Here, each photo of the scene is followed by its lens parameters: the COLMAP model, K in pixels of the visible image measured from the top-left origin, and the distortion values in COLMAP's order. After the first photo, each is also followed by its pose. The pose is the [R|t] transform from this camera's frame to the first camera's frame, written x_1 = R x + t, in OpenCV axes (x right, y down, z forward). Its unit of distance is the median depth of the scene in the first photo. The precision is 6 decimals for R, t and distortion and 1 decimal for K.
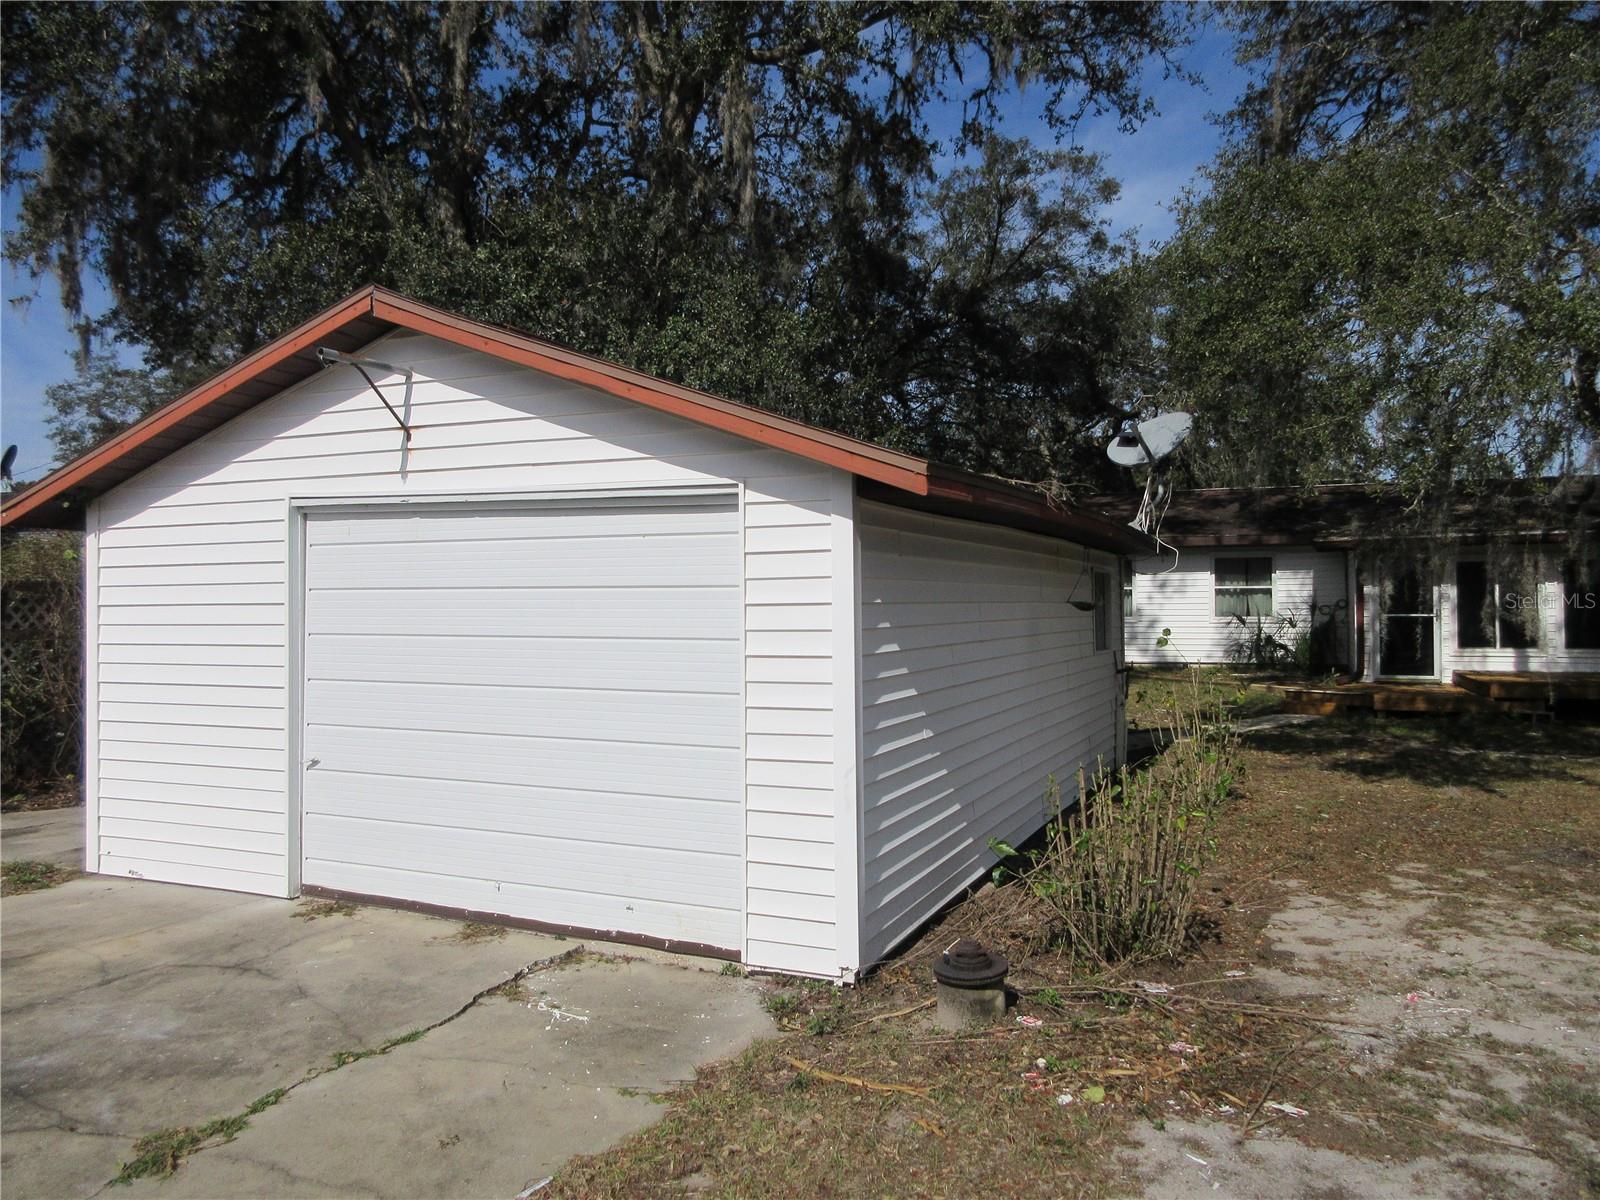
lens RADIAL K [[1190.2, 0, 797.7], [0, 1190.2, 595.3], [0, 0, 1]] dist [-0.007274, 0.004377]
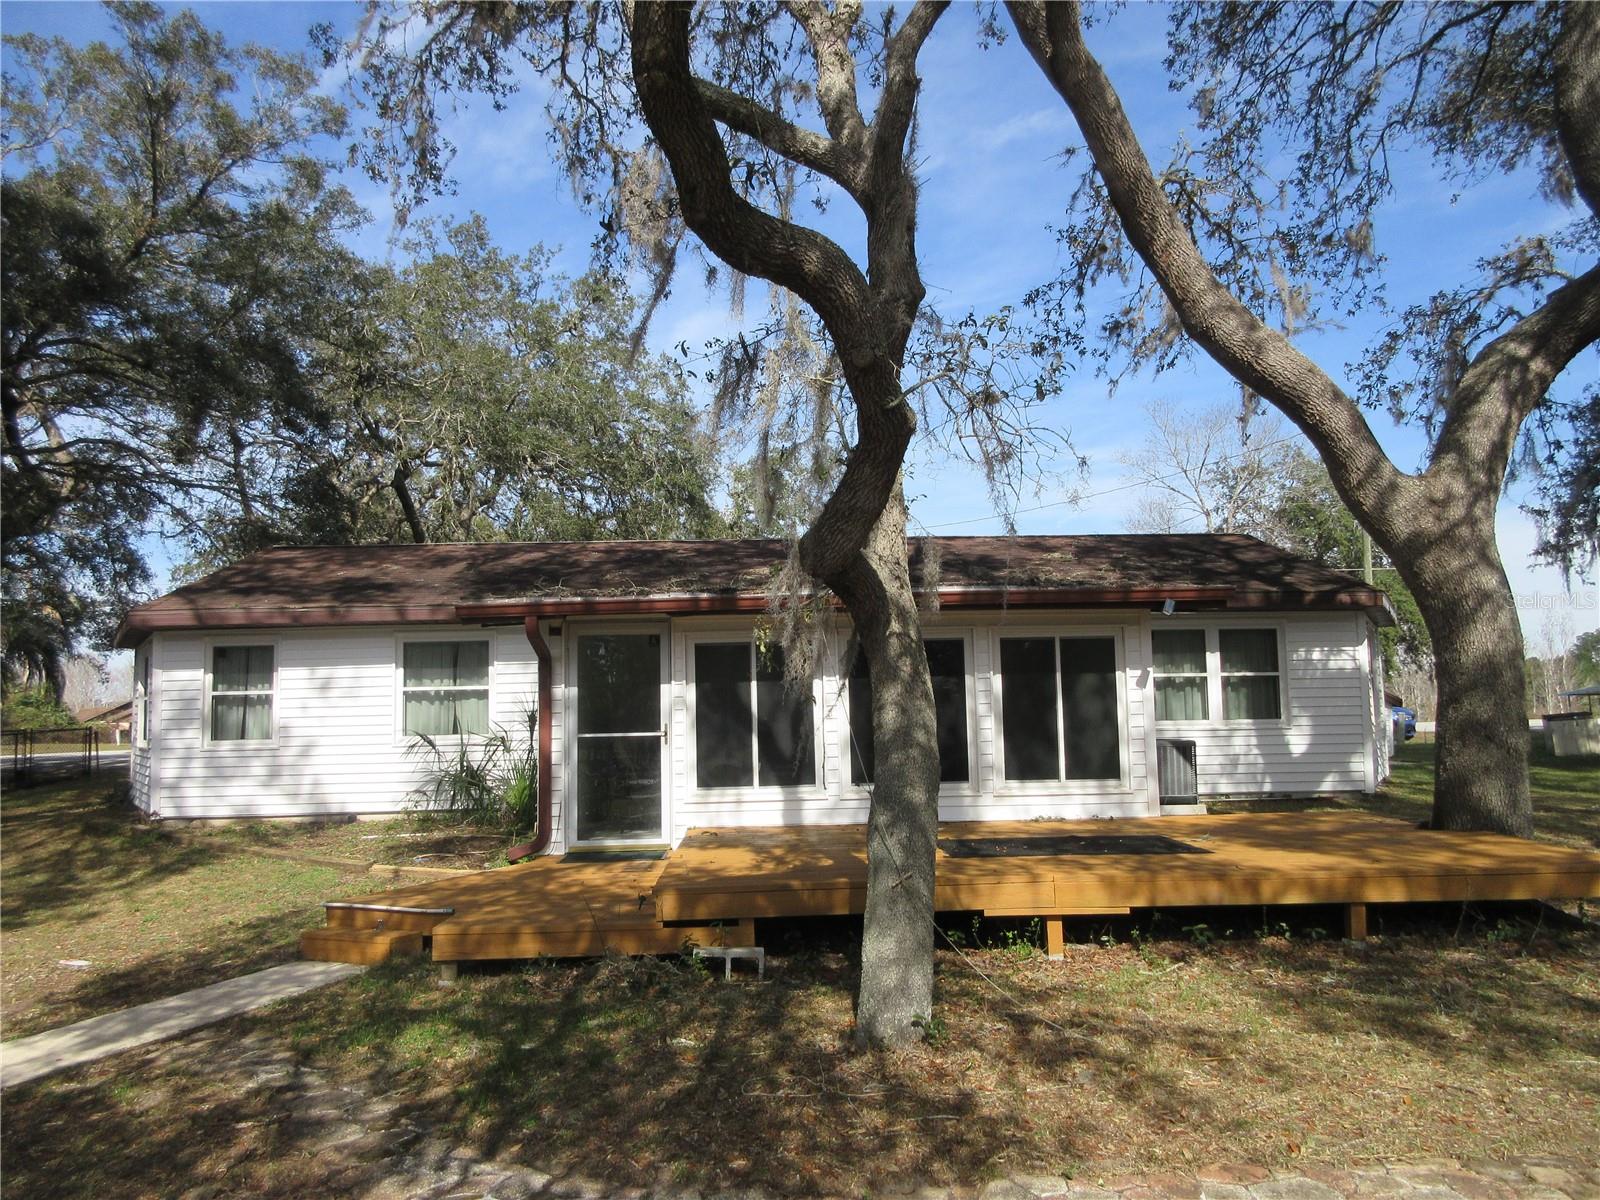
lens RADIAL K [[1190.2, 0, 797.7], [0, 1190.2, 595.3], [0, 0, 1]] dist [-0.007274, 0.004377]
pose [[0.908036, 0.018004, 0.418506, 0.346442], [0.016922, 0.996684, -0.079591, -0.003104], [-0.418551, 0.079354, 0.904720, 0.432577]]
